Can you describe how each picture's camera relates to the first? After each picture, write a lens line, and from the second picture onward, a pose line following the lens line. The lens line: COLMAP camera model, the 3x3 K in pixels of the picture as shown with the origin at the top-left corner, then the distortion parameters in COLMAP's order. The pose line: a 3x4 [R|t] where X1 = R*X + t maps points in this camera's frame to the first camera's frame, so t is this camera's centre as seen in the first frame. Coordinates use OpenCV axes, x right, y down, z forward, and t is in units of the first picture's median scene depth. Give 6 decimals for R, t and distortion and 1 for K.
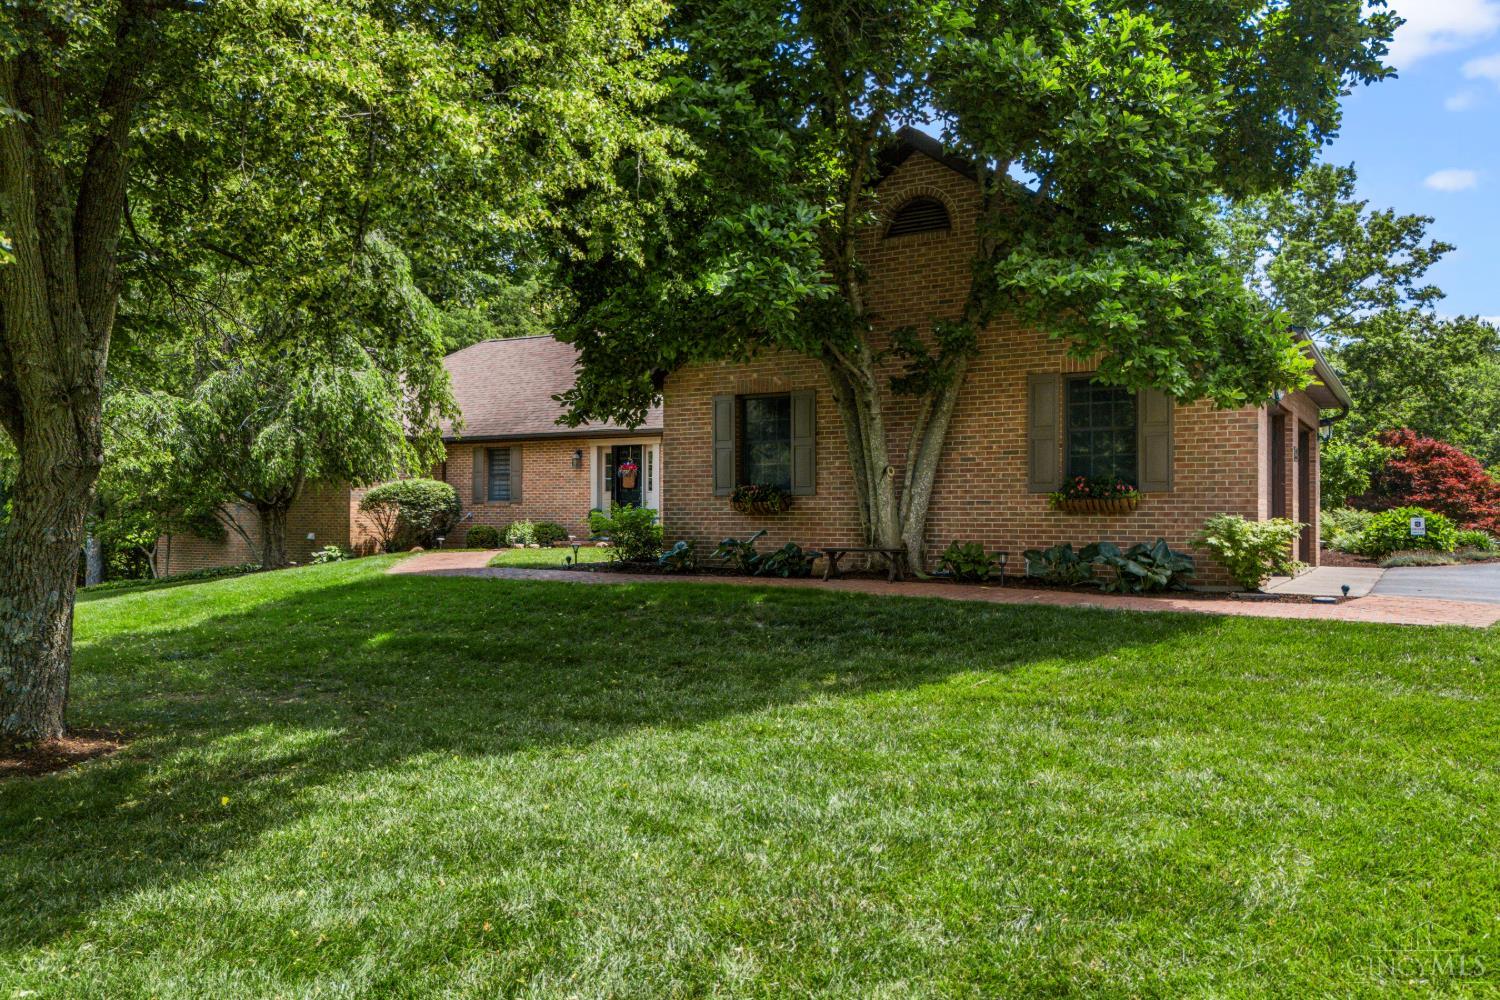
lens RADIAL K [[1125.3, 0, 765.6], [0, 1125.3, 481.2], [0, 0, 1]] dist [0.078133, -0.083414]
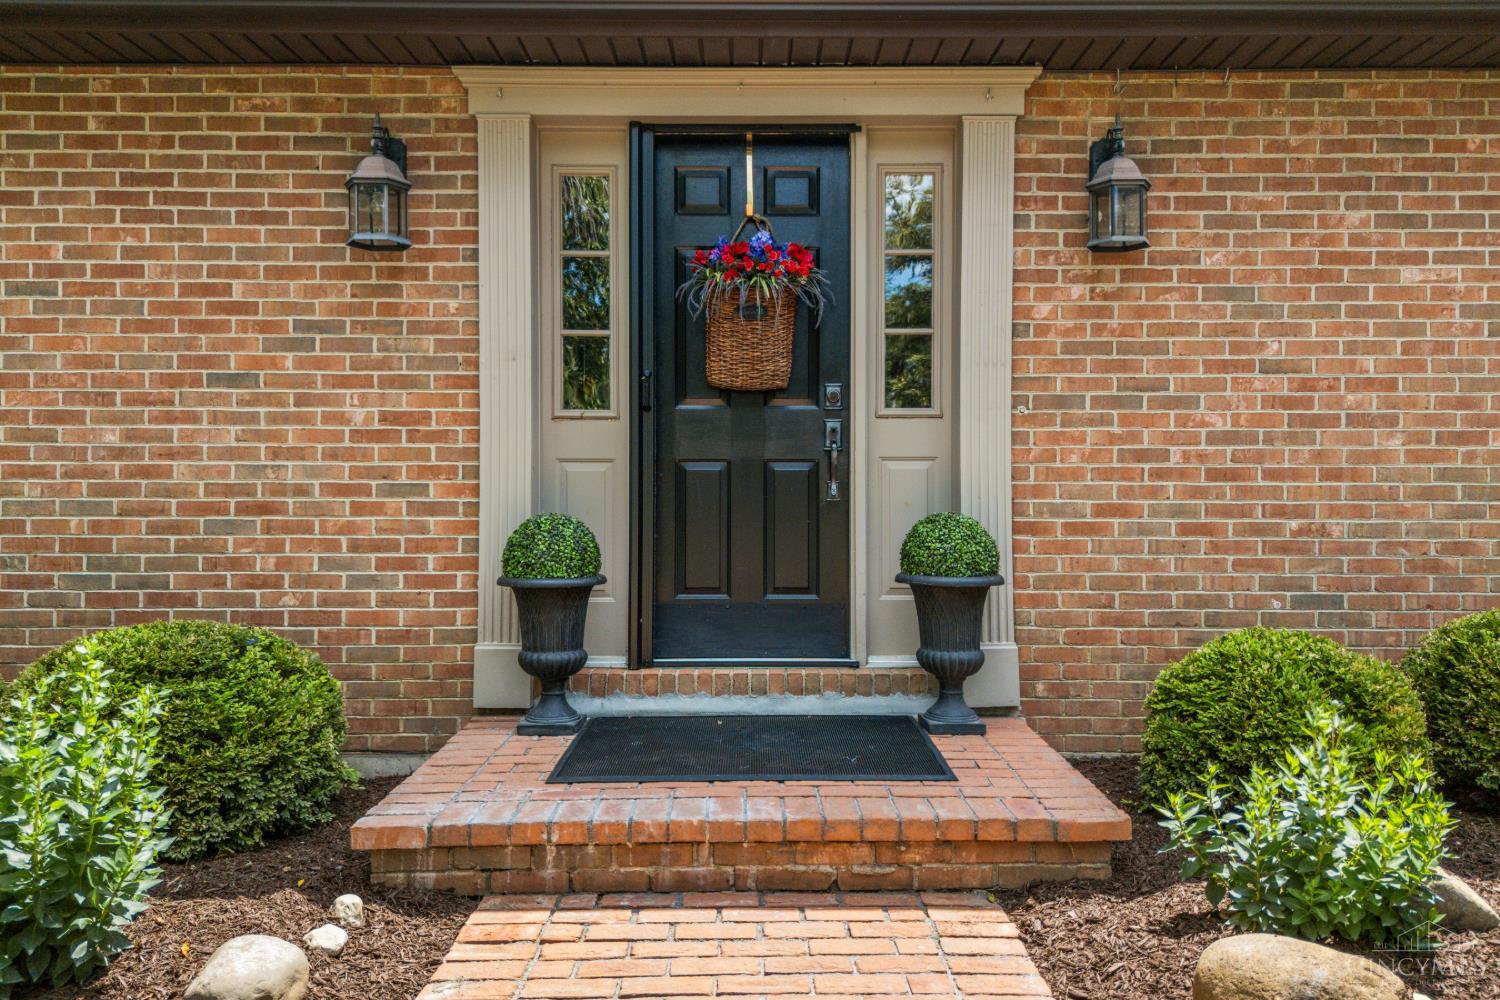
lens RADIAL K [[1125.3, 0, 765.6], [0, 1125.3, 481.2], [0, 0, 1]] dist [0.078133, -0.083414]
pose [[0.862723, 0.000751, 0.505677, -0.197544], [-0.012627, 0.999719, 0.020057, 0.015807], [-0.505520, -0.023689, 0.862490, 0.827499]]
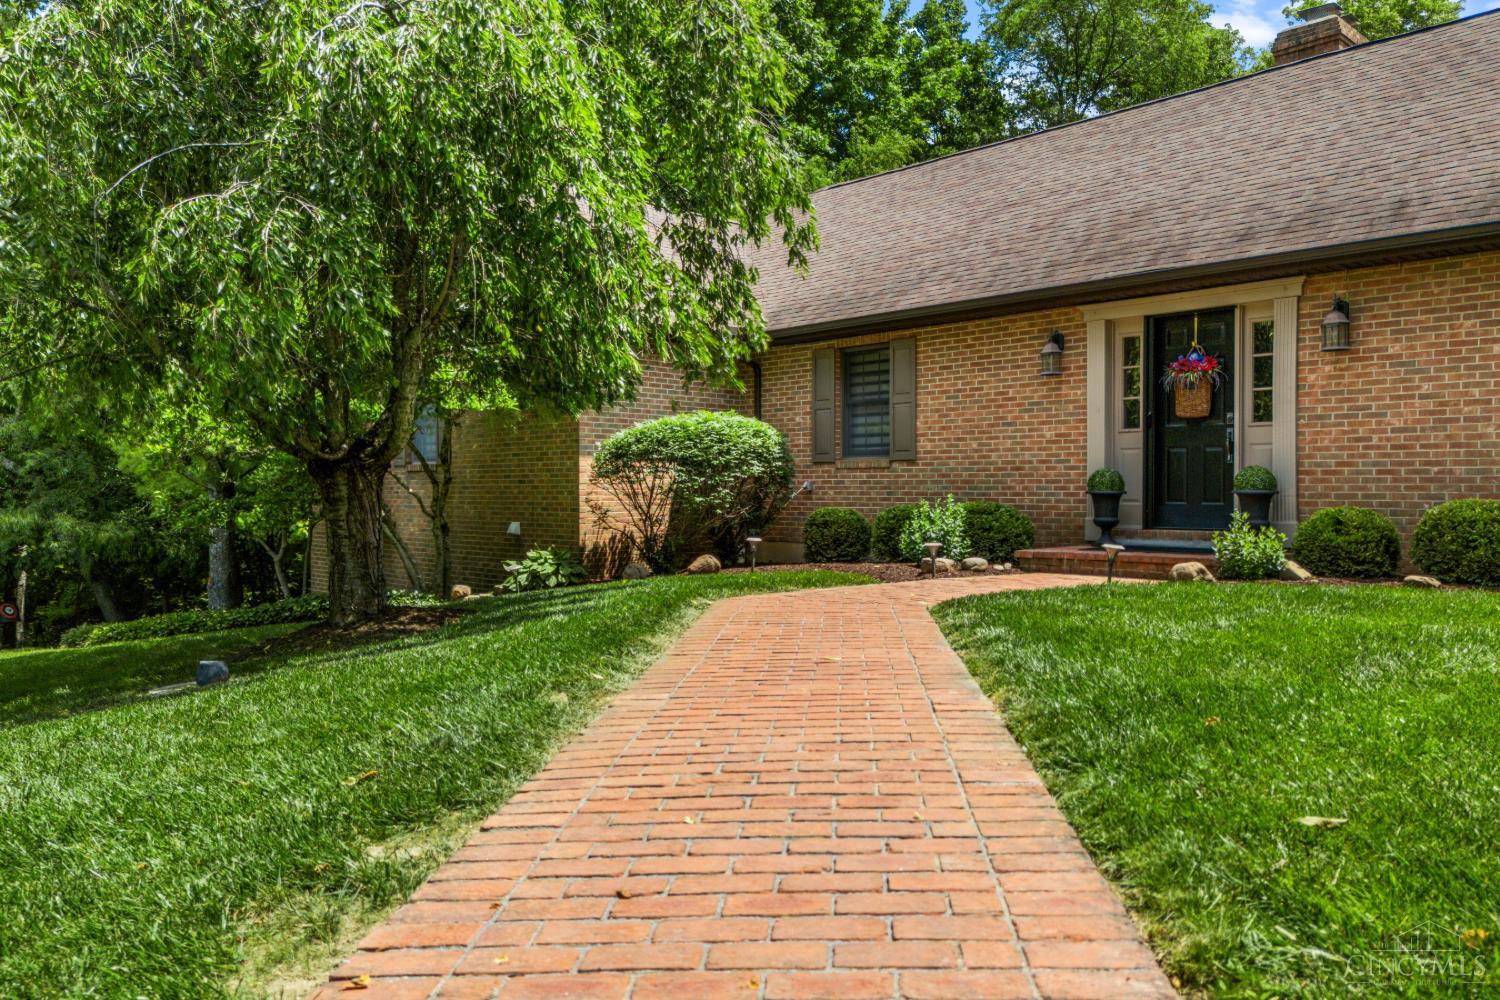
lens RADIAL K [[1125.3, 0, 765.6], [0, 1125.3, 481.2], [0, 0, 1]] dist [0.078133, -0.083414]
pose [[0.965488, -0.007176, -0.260349, -0.158737], [0.013133, 0.999690, 0.021147, 0.017802], [0.260116, -0.023837, 0.965283, 0.545130]]
